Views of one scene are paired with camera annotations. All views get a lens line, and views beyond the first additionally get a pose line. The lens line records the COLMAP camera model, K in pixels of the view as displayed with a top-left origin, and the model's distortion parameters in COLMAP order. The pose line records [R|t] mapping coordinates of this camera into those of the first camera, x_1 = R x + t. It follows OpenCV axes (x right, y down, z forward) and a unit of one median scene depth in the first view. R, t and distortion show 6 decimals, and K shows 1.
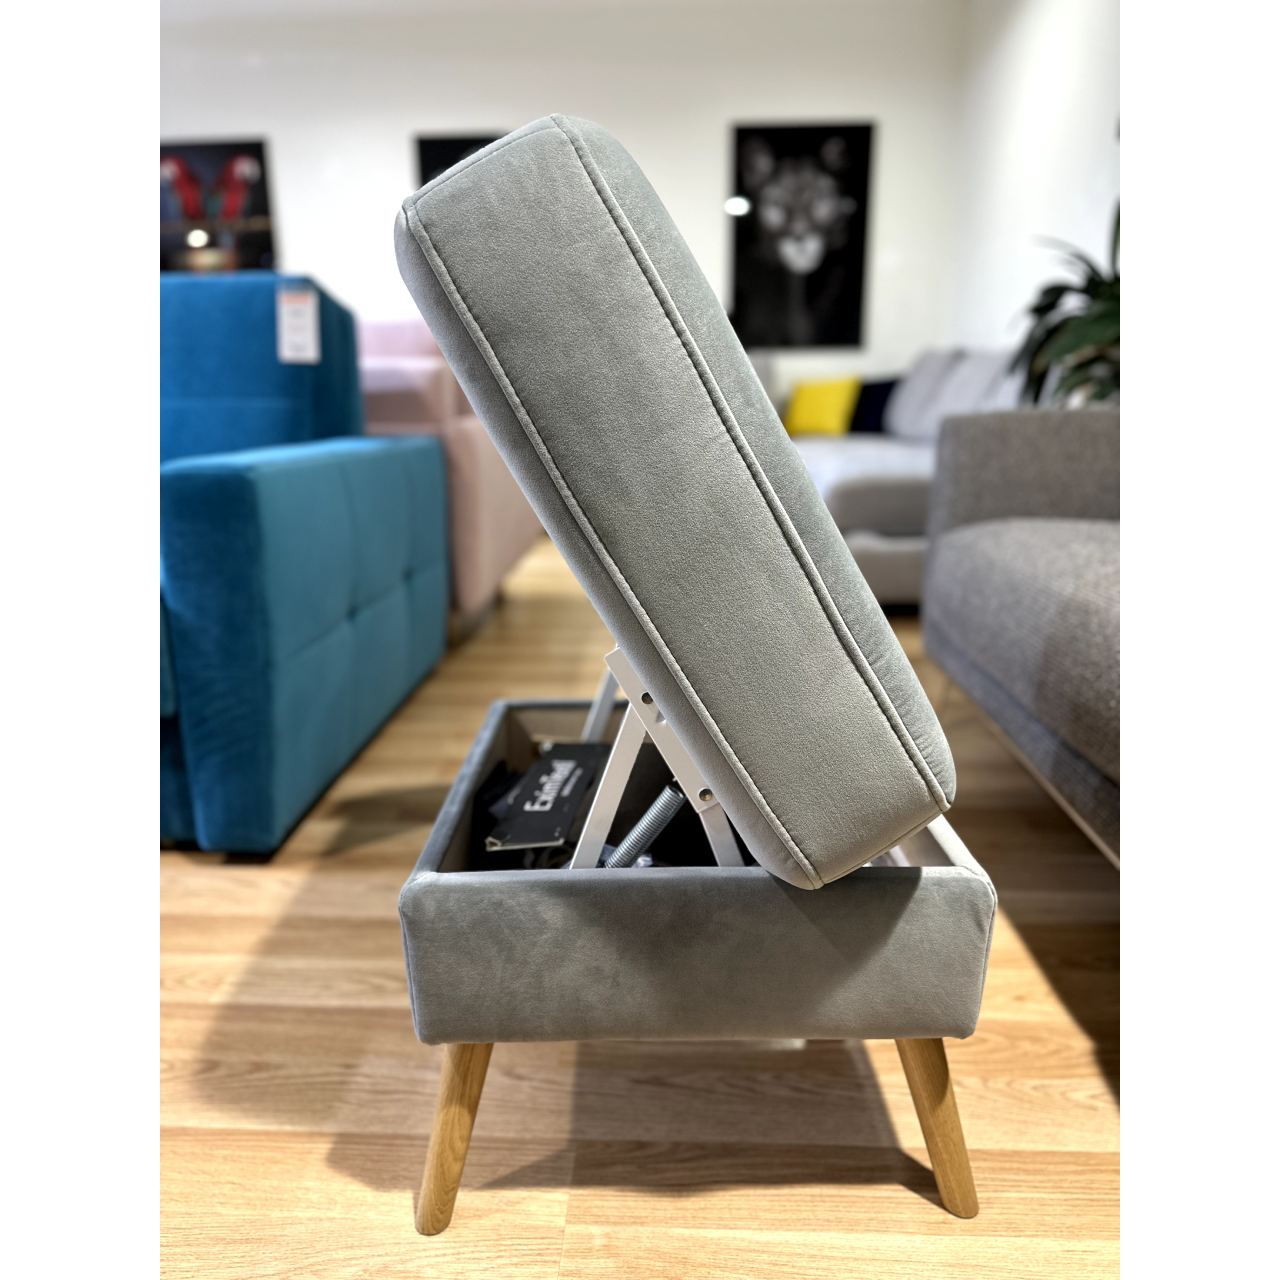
lens RADIAL K [[903.7, 0, 636.3], [0, 903.7, 644.2], [0, 0, 1]] dist [-0.008328, -0.001812]
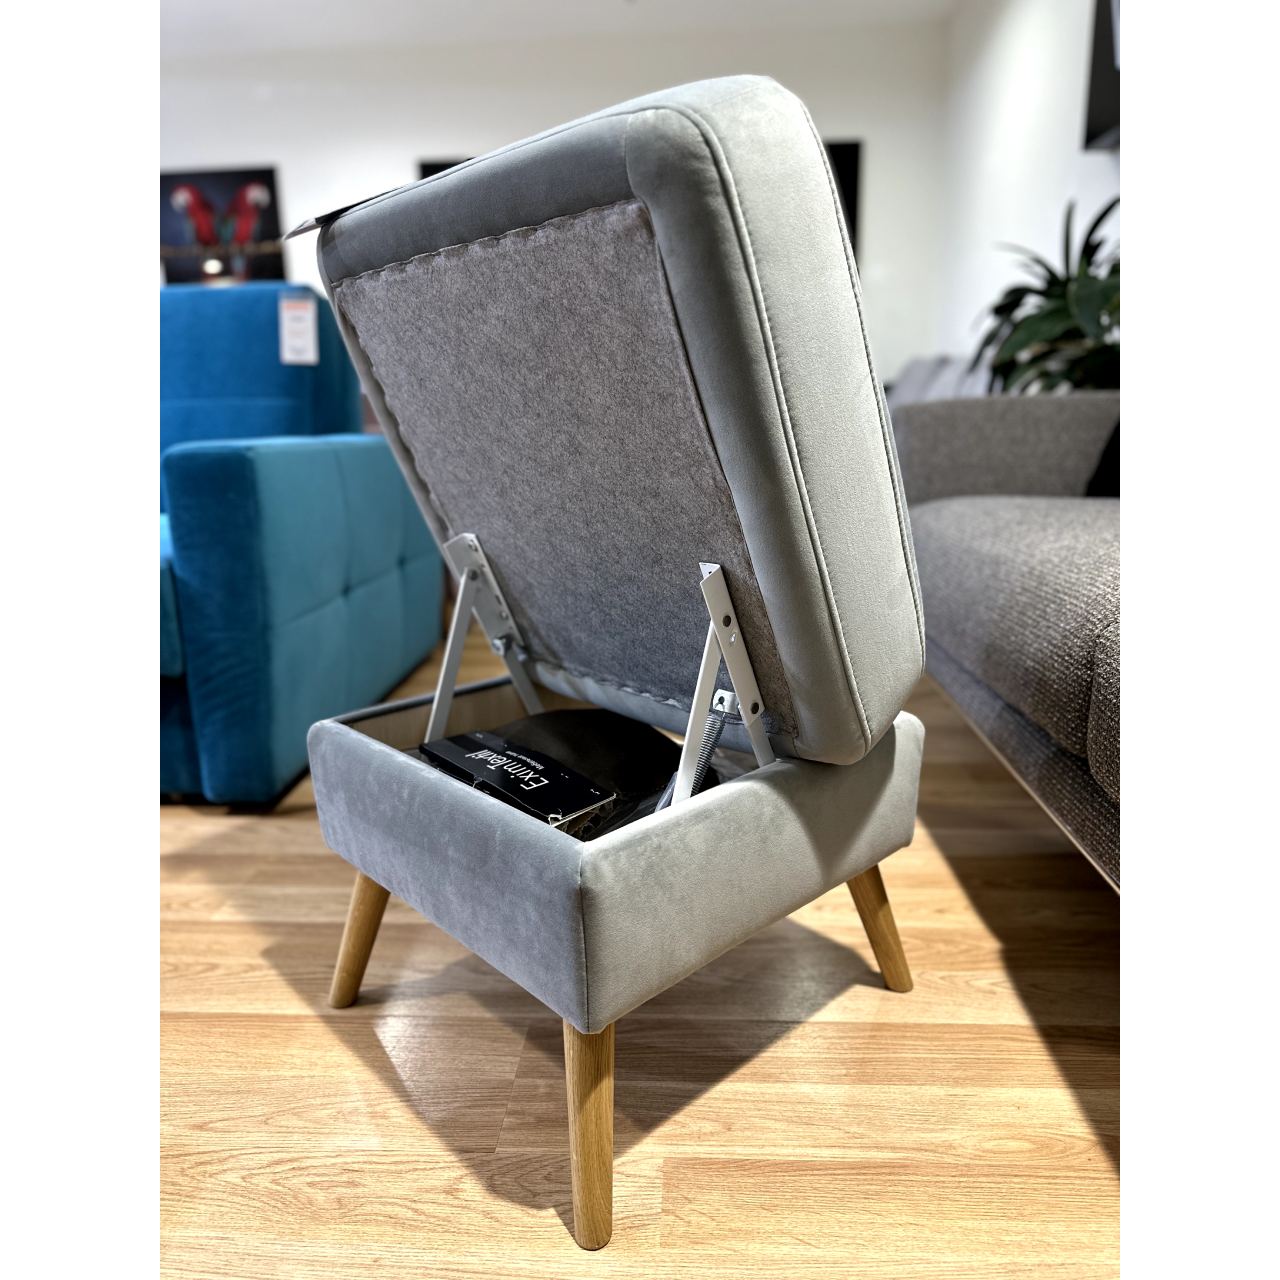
lens RADIAL K [[896.9, 0, 640.0], [0, 896.9, 640.0], [0, 0, 1]] dist [-0.001311, -0.008714]
pose [[0.999908, -0.010707, -0.008275, 0.078107], [0.010517, 0.999688, -0.022665, 0.091721], [0.008516, 0.022575, 0.999709, -0.124769]]
